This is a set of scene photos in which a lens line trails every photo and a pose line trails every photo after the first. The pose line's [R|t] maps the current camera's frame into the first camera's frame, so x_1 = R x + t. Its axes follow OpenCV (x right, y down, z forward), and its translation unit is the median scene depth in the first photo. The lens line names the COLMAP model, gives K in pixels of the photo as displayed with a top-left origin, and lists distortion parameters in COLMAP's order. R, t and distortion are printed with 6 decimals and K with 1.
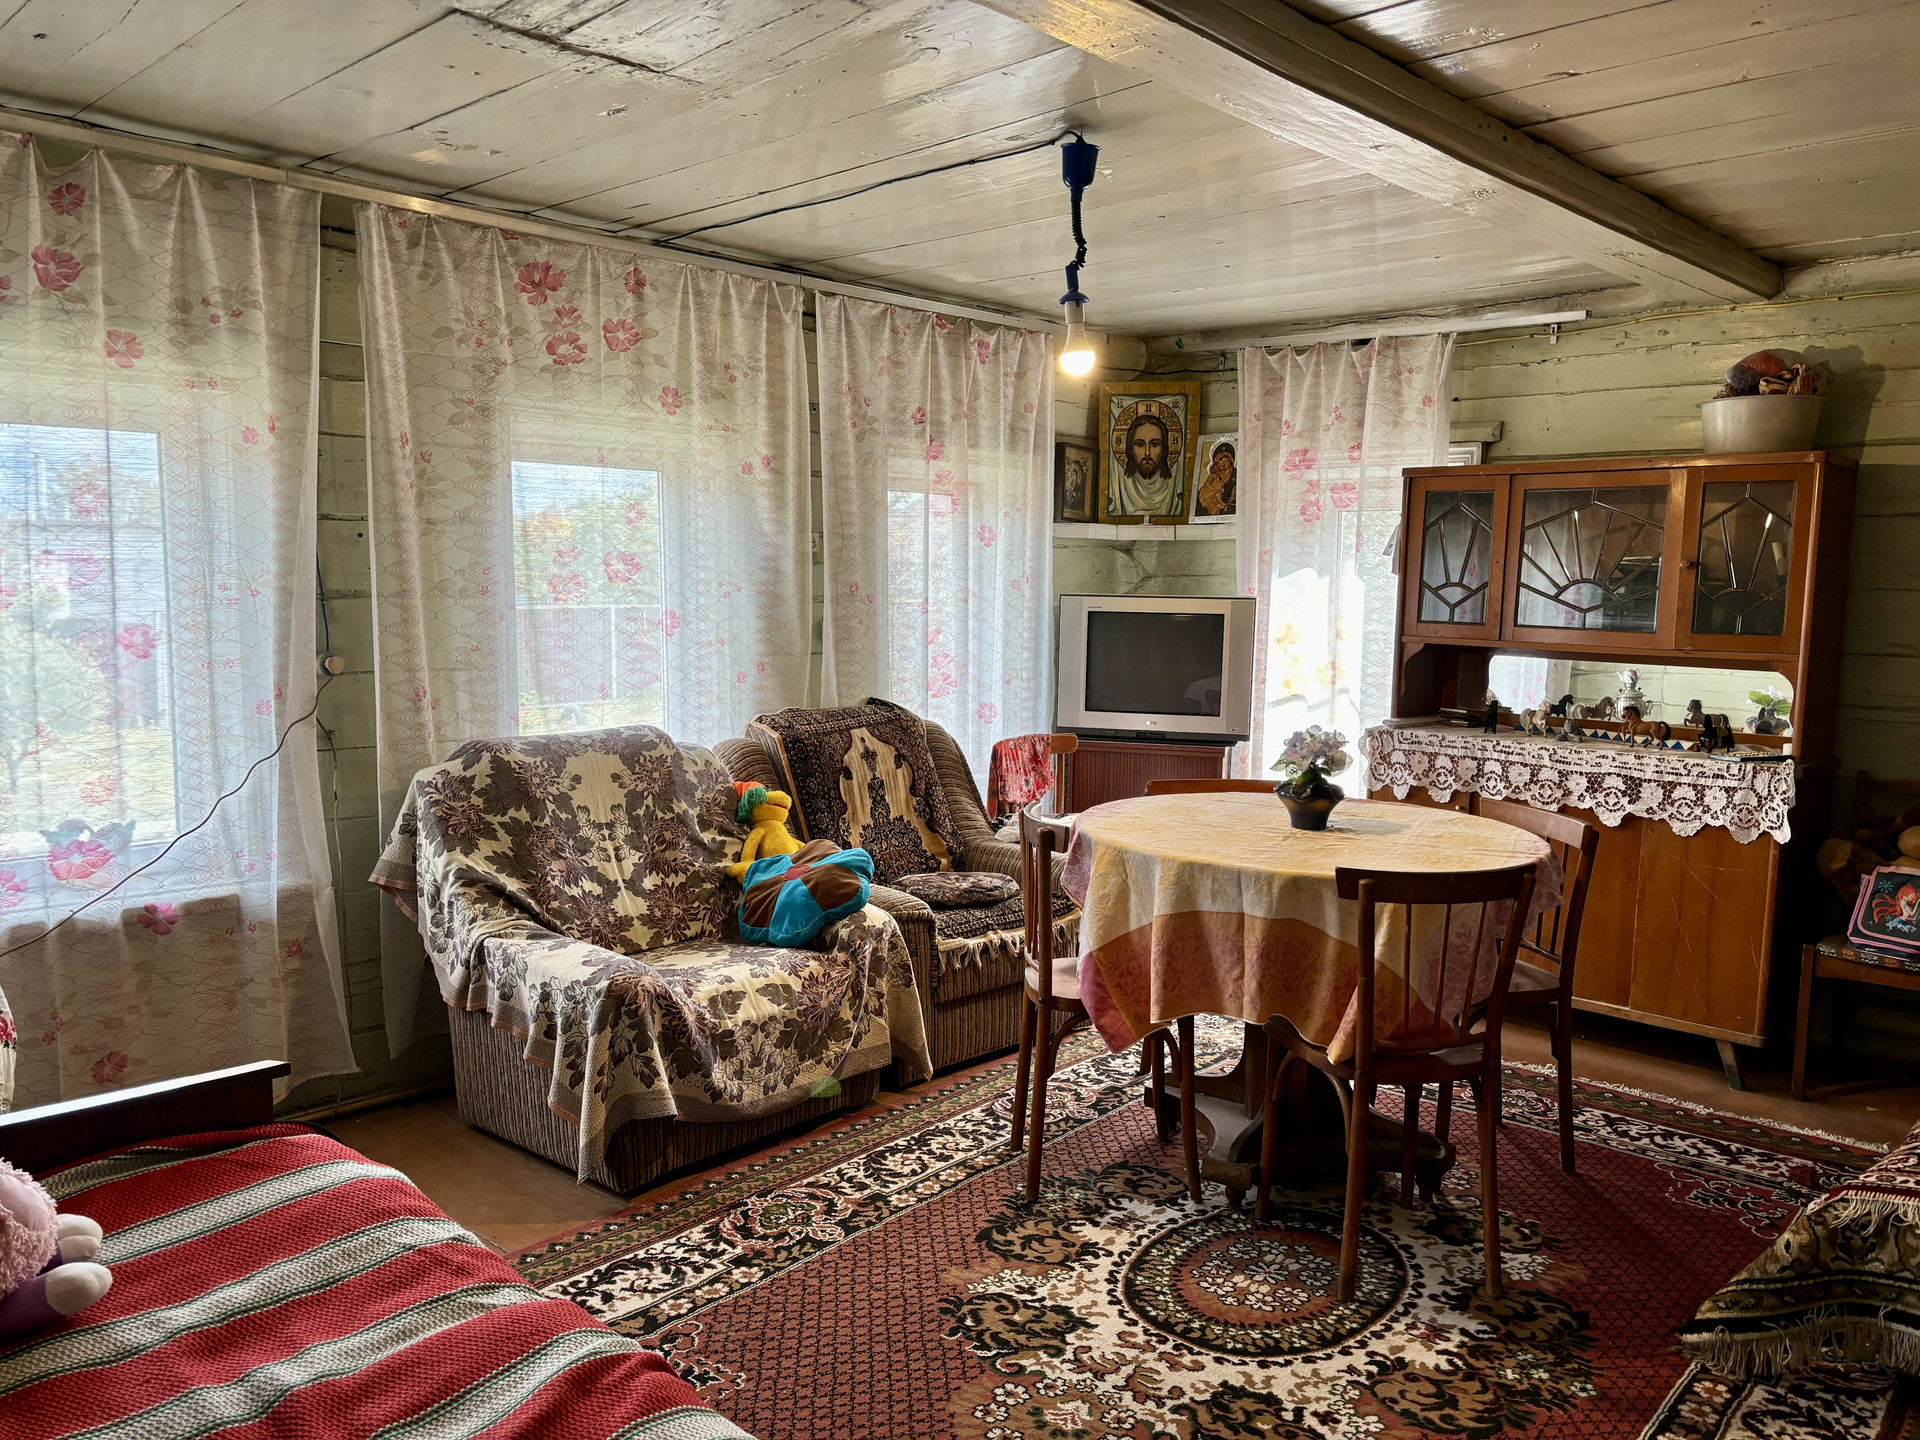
lens RADIAL K [[1487.4, 0, 960.0], [0, 1487.4, 720.0], [0, 0, 1]] dist [0.072817, -0.060448]
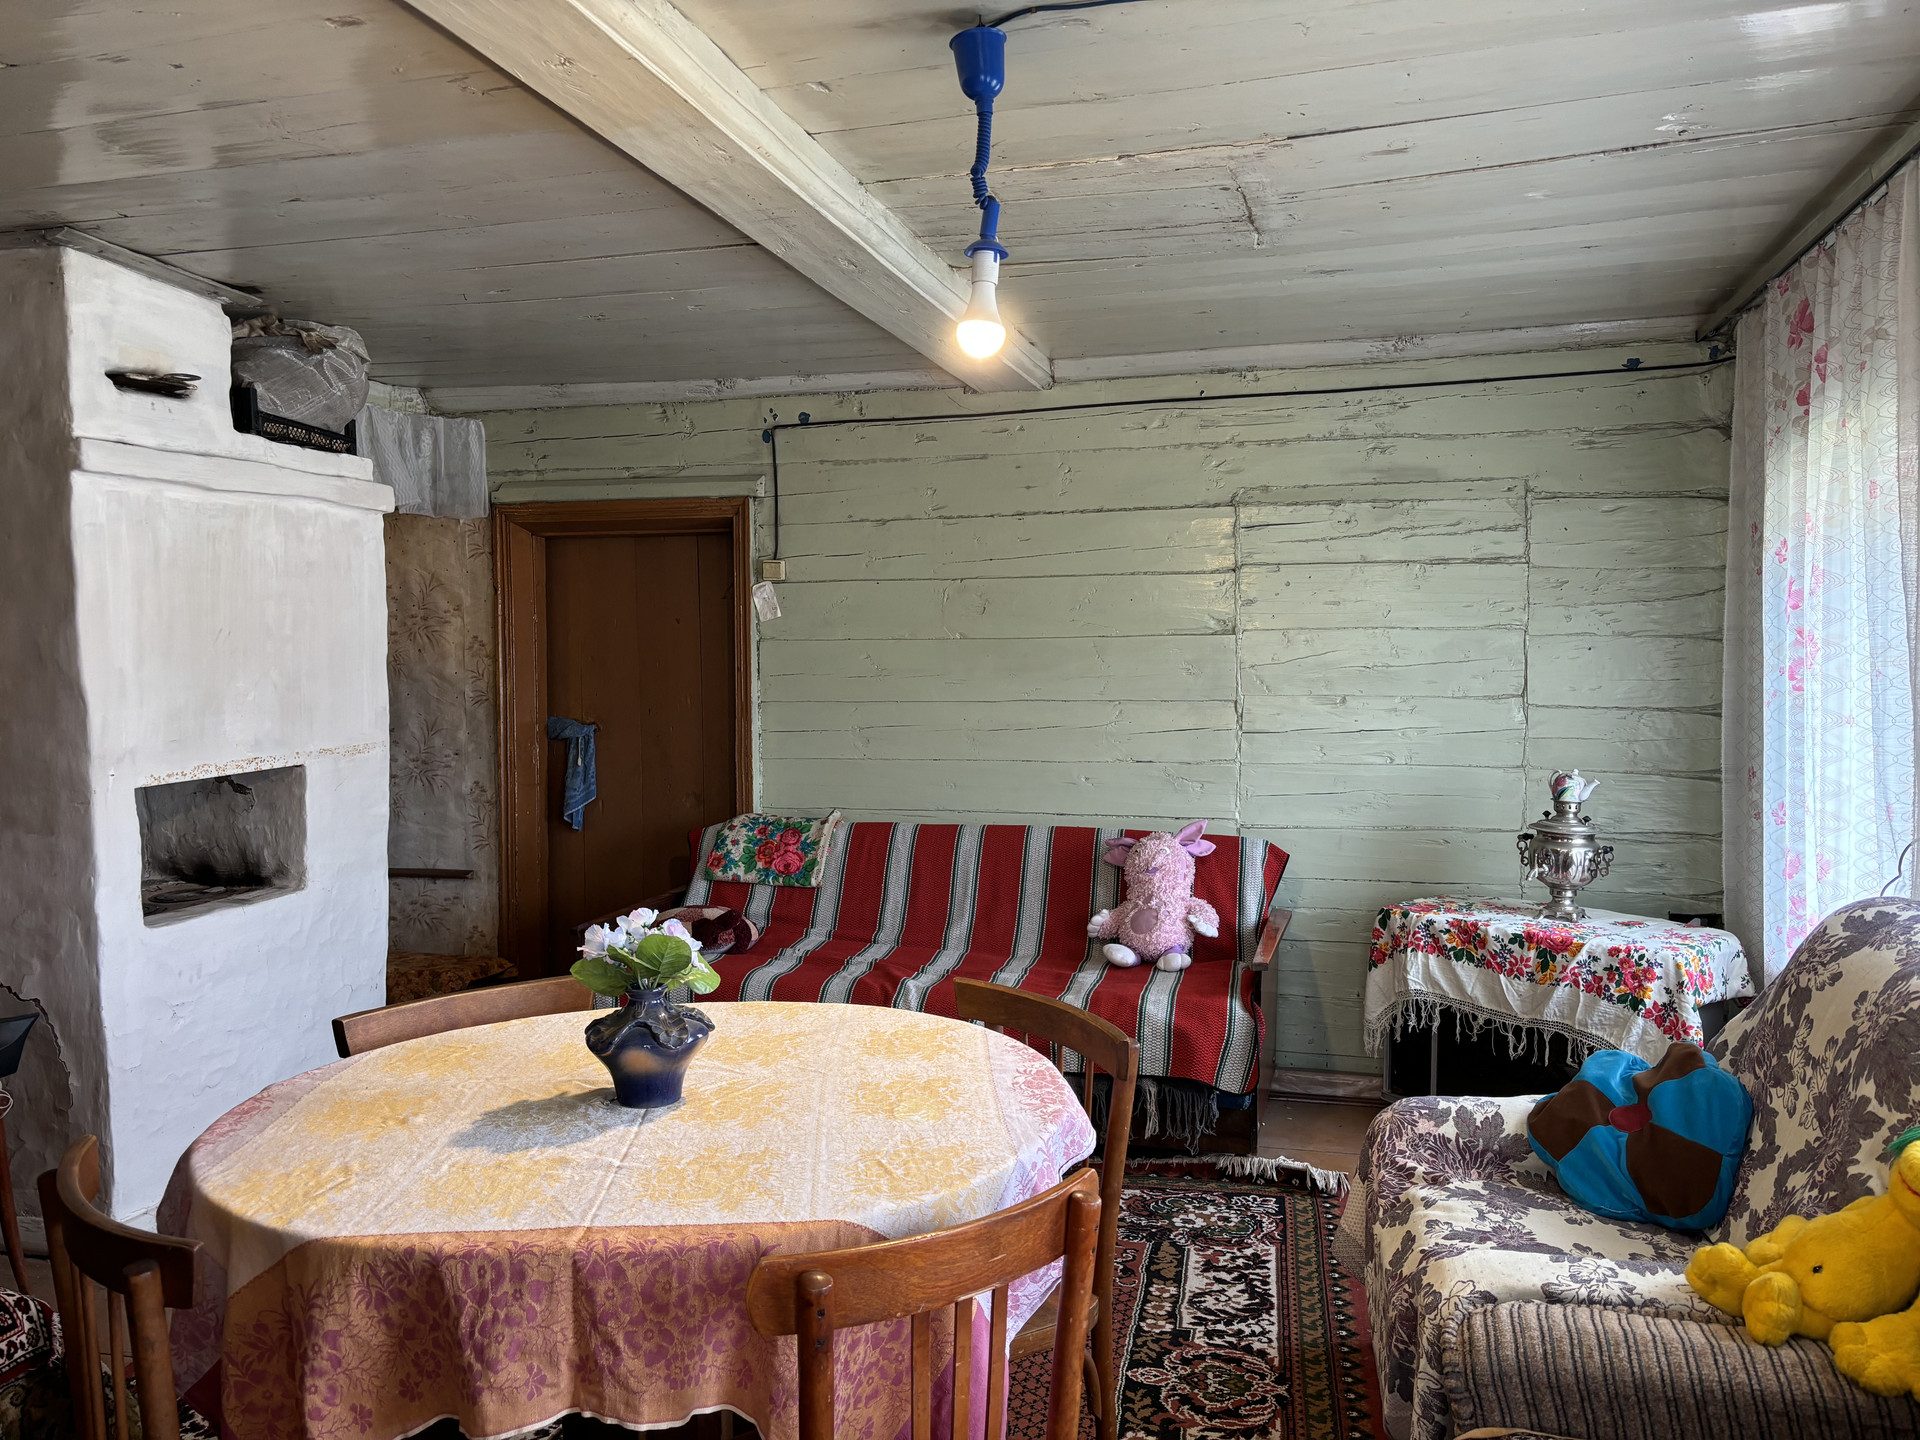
lens RADIAL K [[1487.4, 0, 960.0], [0, 1487.4, 720.0], [0, 0, 1]] dist [0.072817, -0.060448]
pose [[-0.877465, 0.006807, -0.479593, 0.438493], [-0.056322, 0.991519, 0.117120, -0.145908], [0.476323, 0.129780, -0.869640, 1.668368]]
